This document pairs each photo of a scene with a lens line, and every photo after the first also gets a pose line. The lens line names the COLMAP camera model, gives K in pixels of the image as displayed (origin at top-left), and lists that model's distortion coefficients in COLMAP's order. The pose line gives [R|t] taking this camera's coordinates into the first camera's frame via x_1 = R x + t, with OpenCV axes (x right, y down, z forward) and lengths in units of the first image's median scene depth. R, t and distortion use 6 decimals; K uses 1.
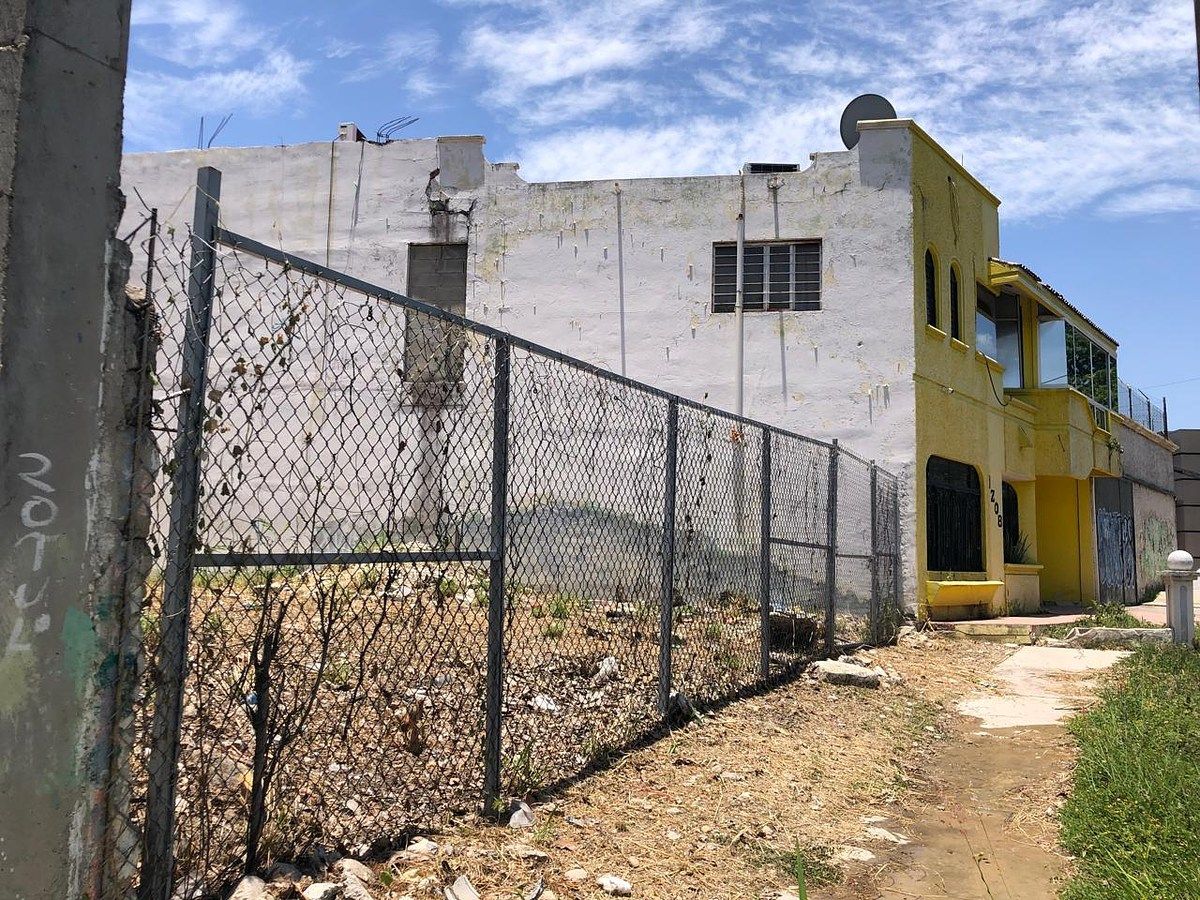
lens RADIAL K [[979.2, 0, 566.5], [0, 979.2, 439.9], [0, 0, 1]] dist [-0.007142, 0.001266]
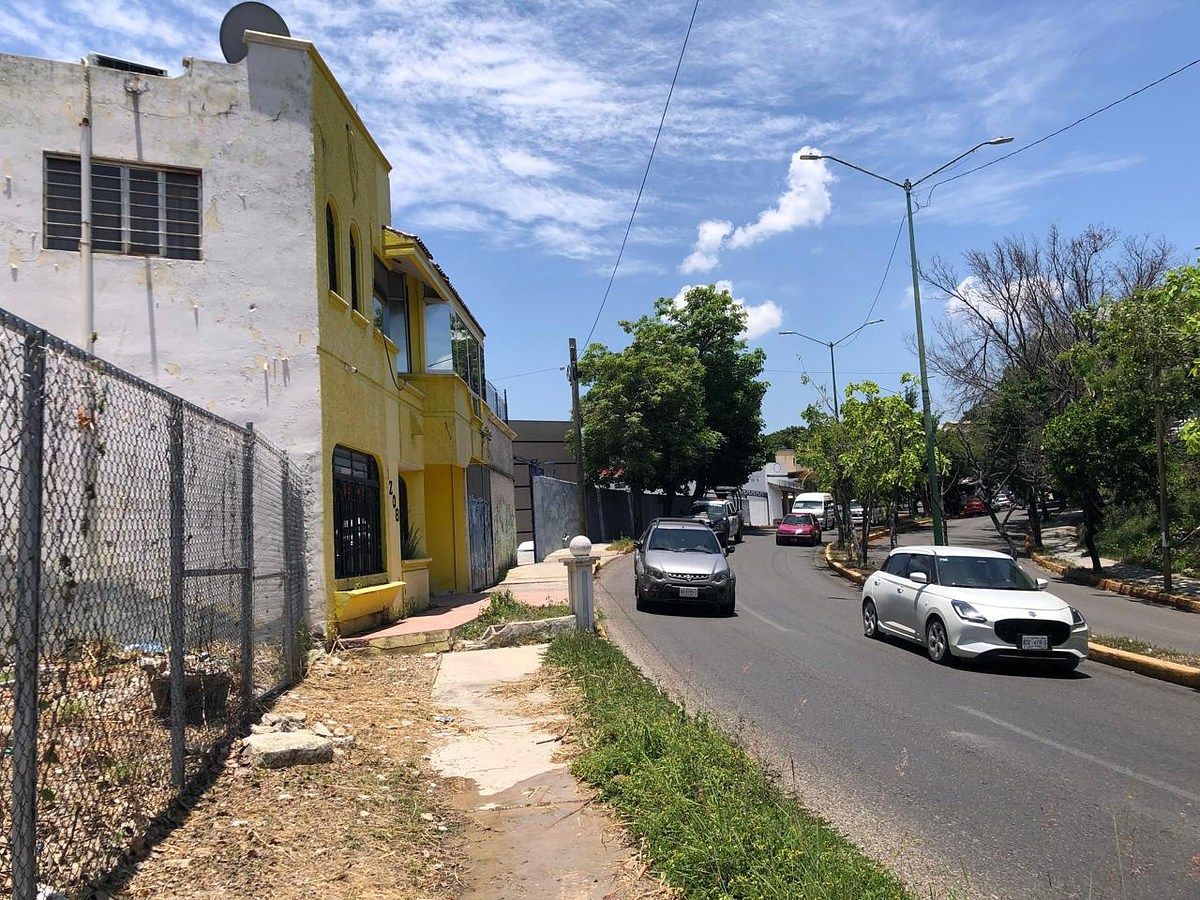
lens RADIAL K [[999.1, 0, 600.0], [0, 999.1, 450.0], [0, 0, 1]] dist [0.001402, 0.002555]
pose [[0.776829, -0.013701, 0.629563, 0.001882], [0.001190, 0.999793, 0.020290, 0.003492], [-0.629711, -0.015013, 0.776685, 0.172568]]
